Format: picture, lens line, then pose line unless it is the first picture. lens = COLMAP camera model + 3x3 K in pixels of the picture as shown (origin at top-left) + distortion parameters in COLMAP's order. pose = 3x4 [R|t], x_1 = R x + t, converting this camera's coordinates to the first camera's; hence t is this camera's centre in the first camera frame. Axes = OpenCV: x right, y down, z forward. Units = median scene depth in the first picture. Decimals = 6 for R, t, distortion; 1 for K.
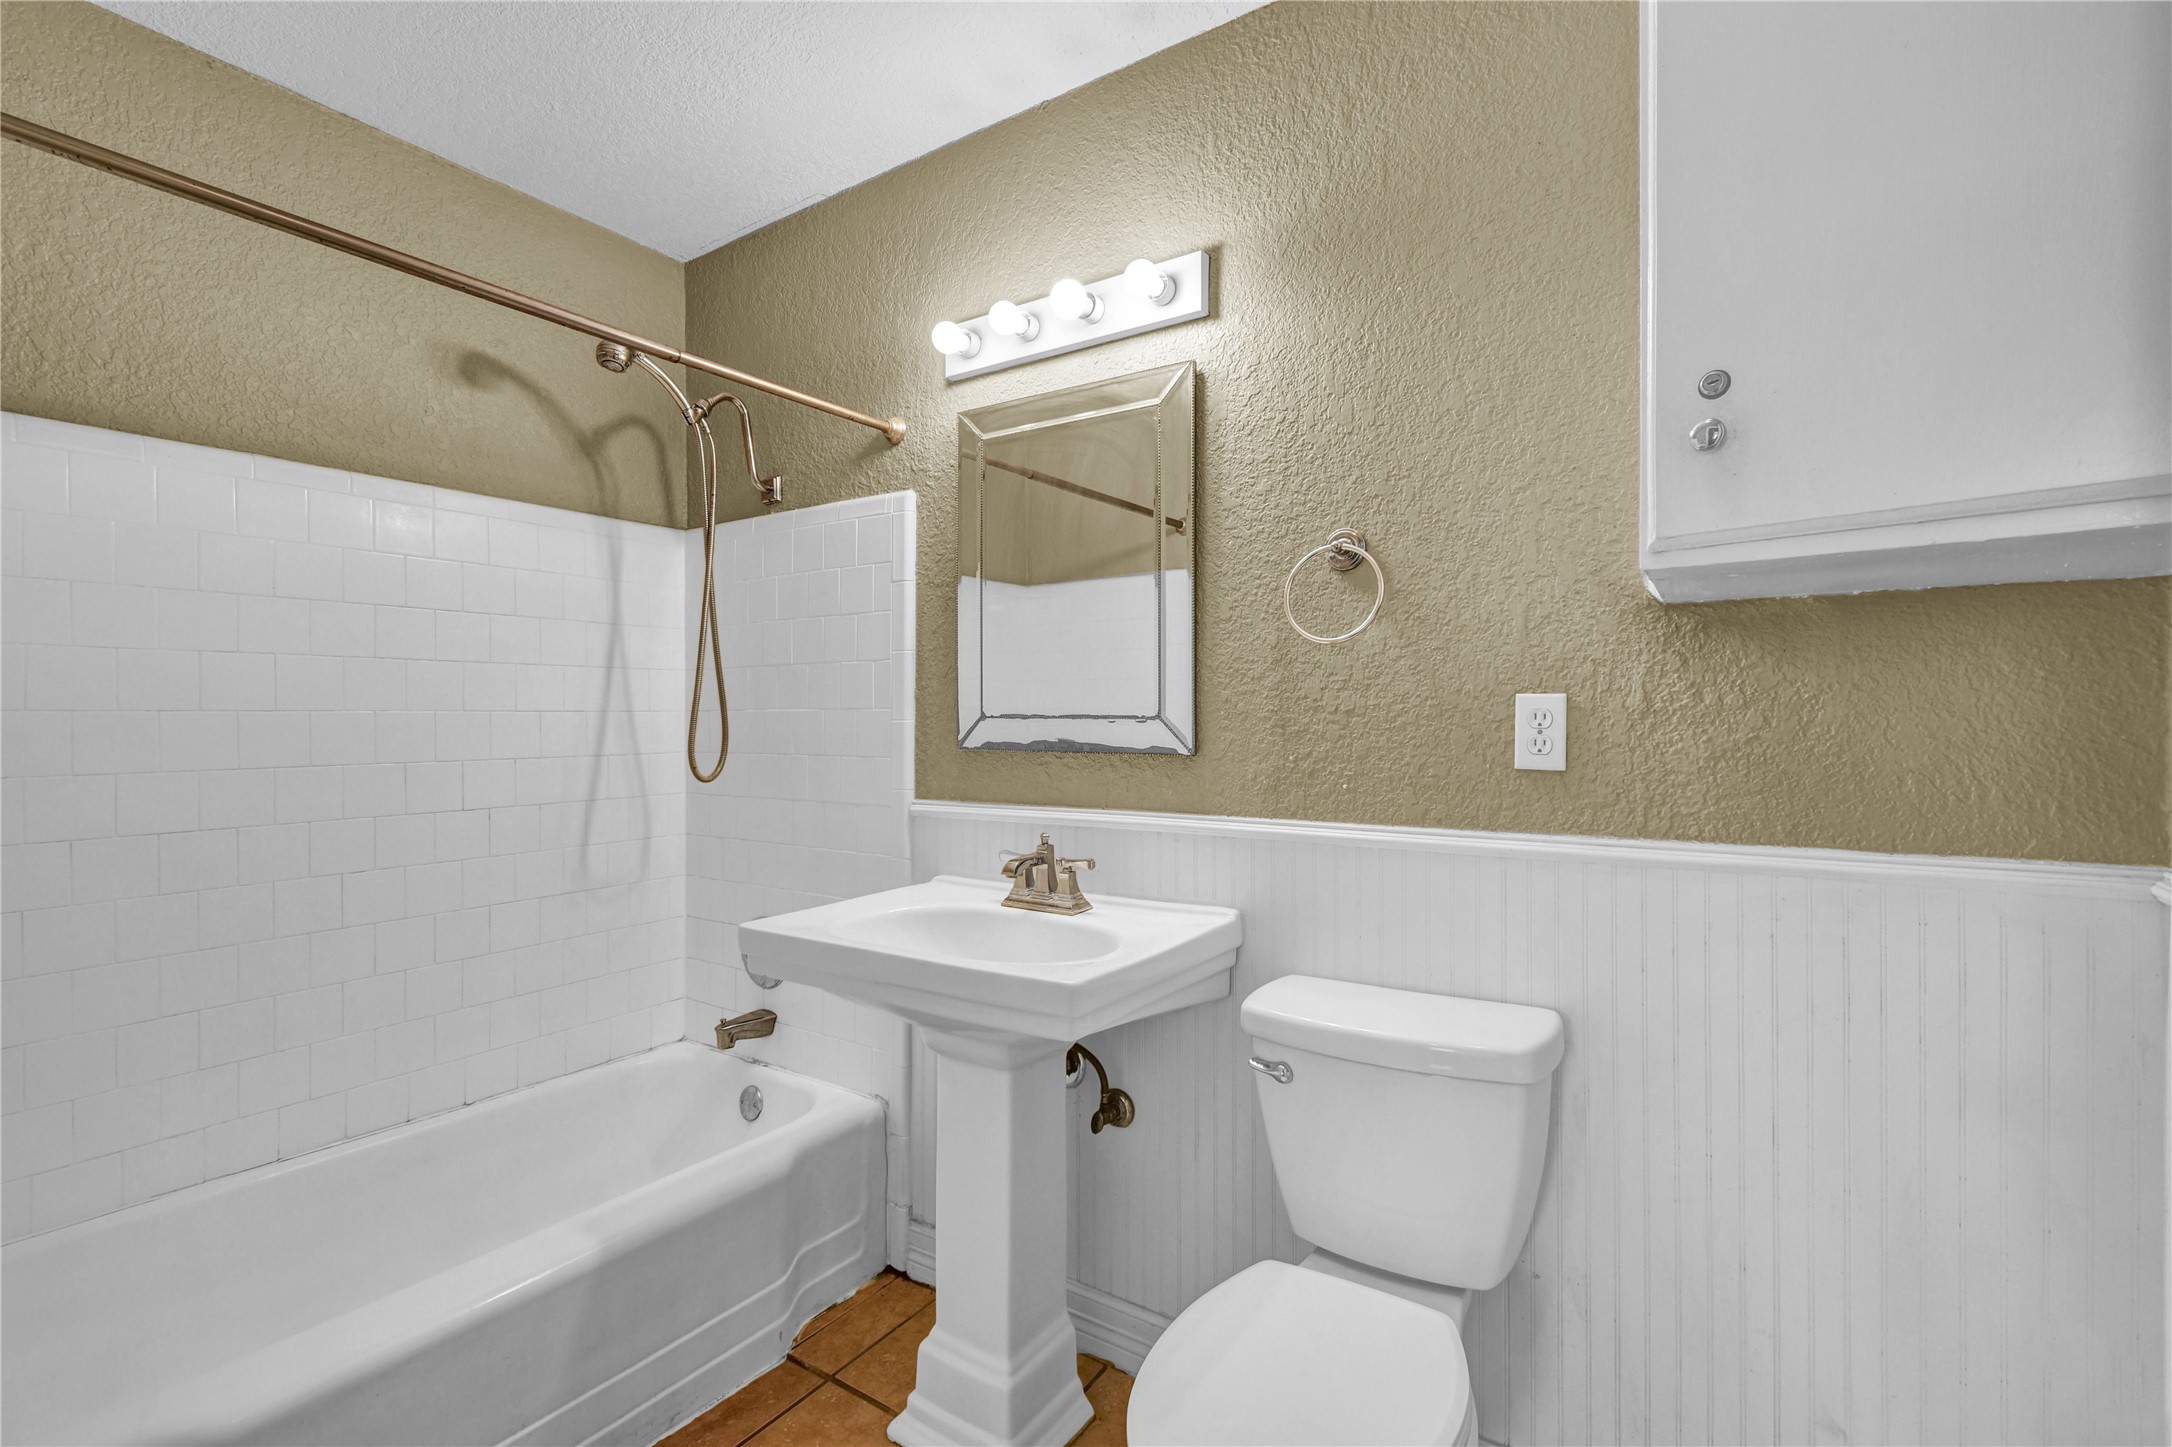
lens RADIAL K [[975.5, 0, 1091.9], [0, 975.5, 716.5], [0, 0, 1]] dist [0.010324, -0.001653]
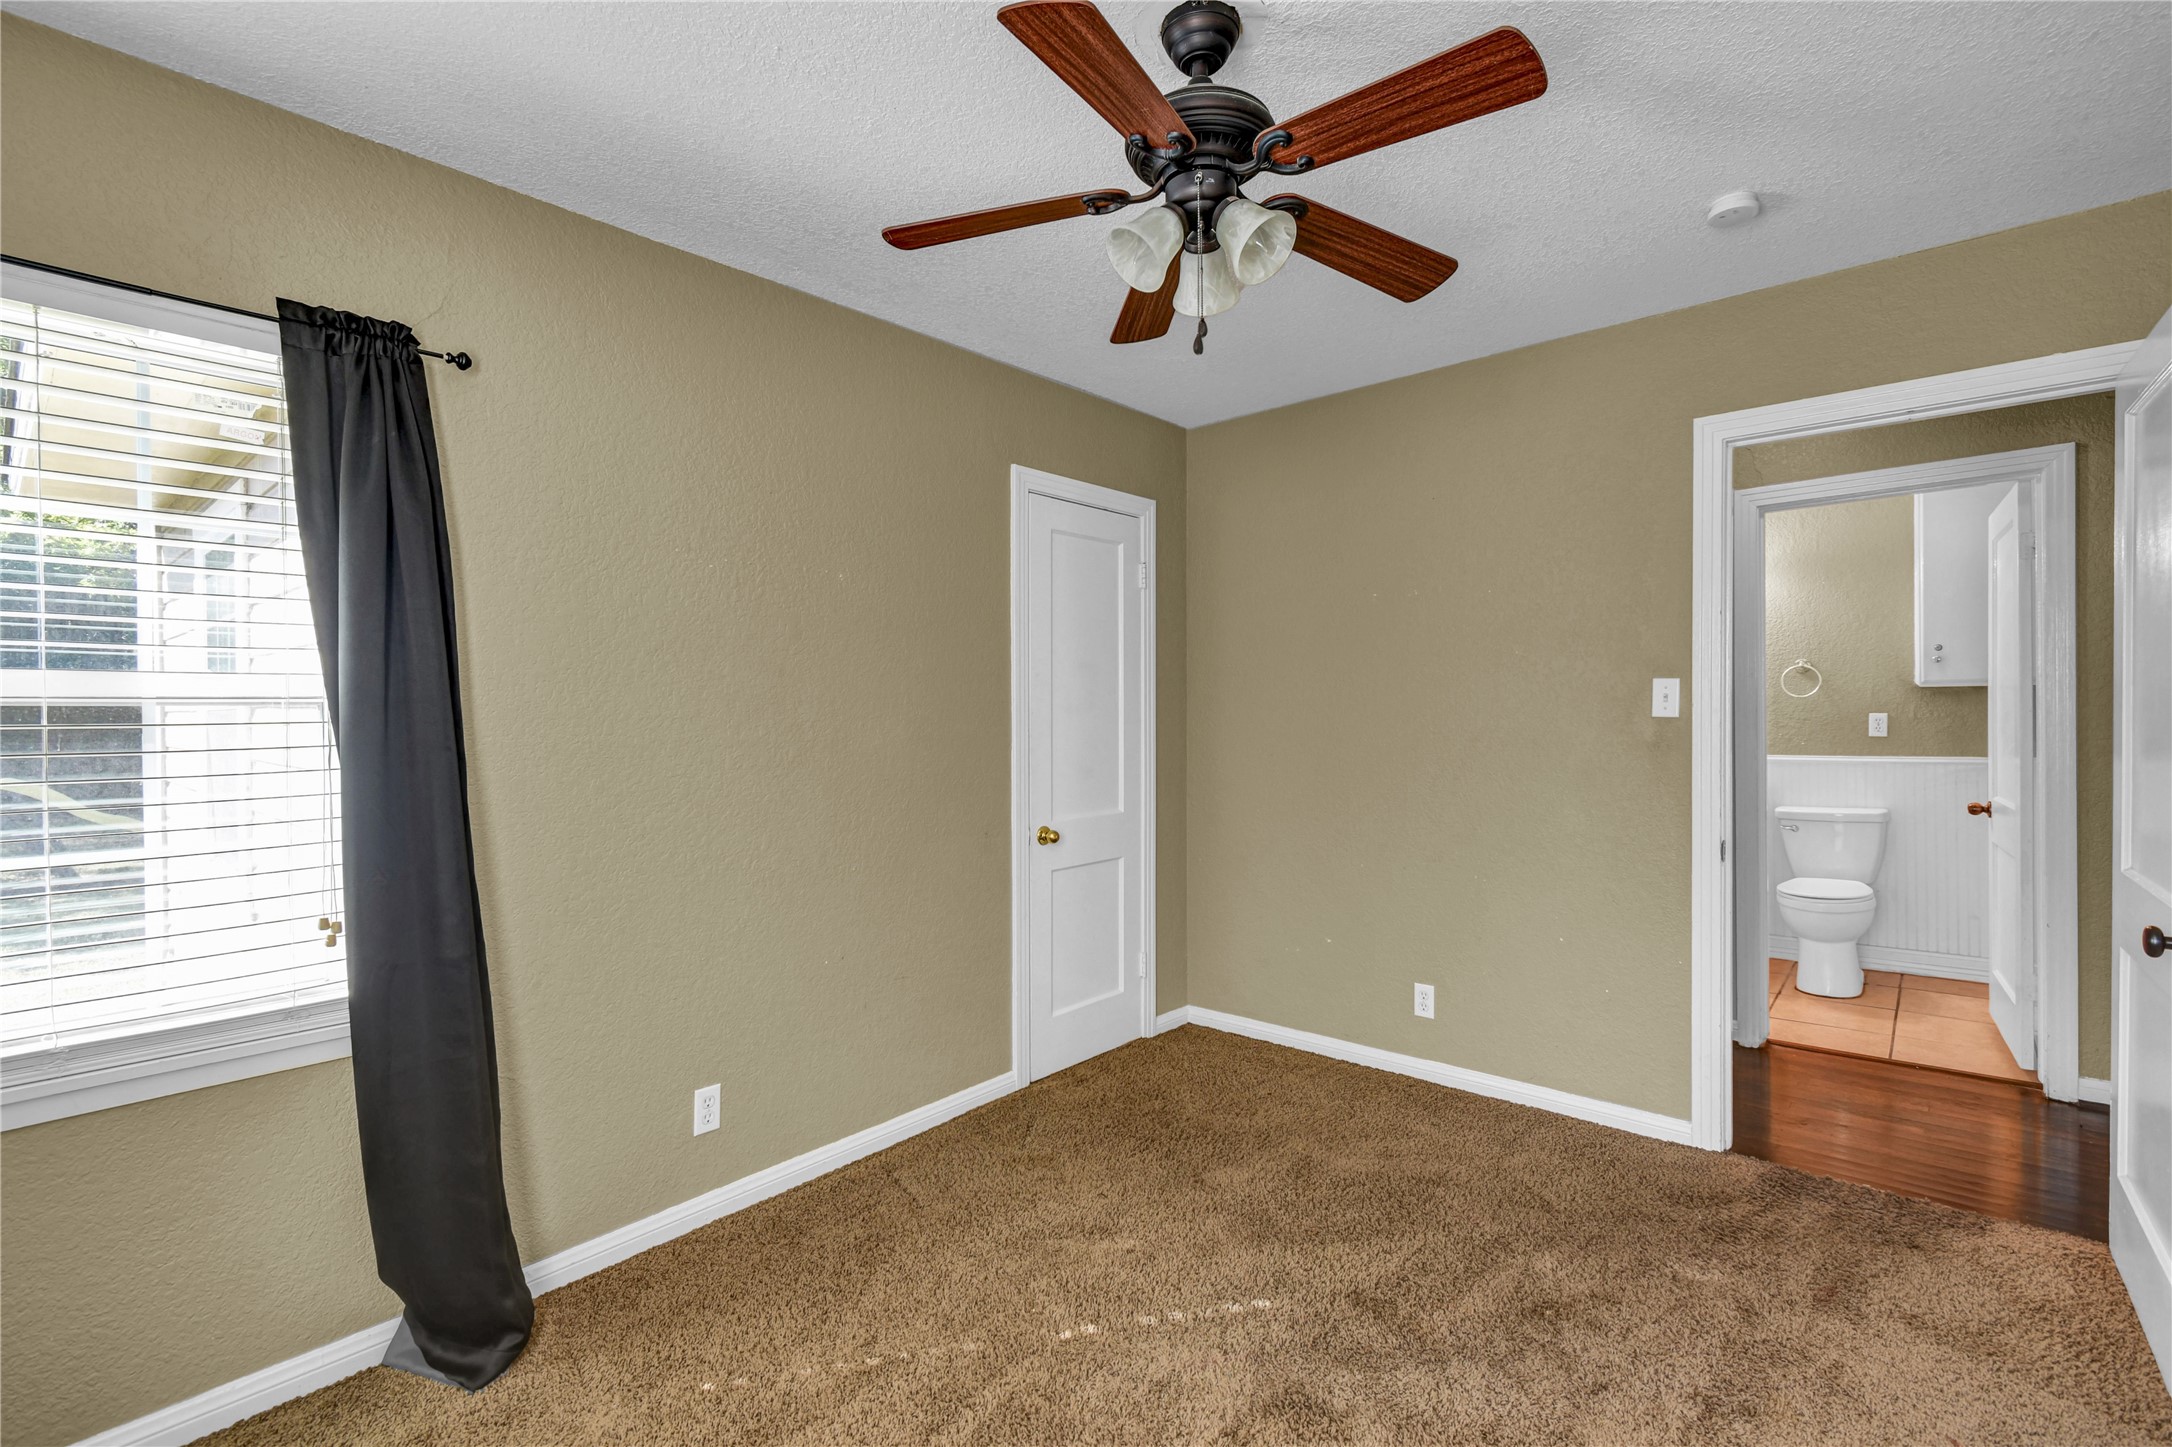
lens RADIAL K [[975.5, 0, 1083.3], [0, 975.5, 723.1], [0, 0, 1]] dist [0.010324, -0.001653]
pose [[0.990818, -0.011375, -0.134722, -1.765074], [0.013168, 0.999836, 0.012430, -0.068046], [0.134558, -0.014090, 0.990806, -2.662370]]
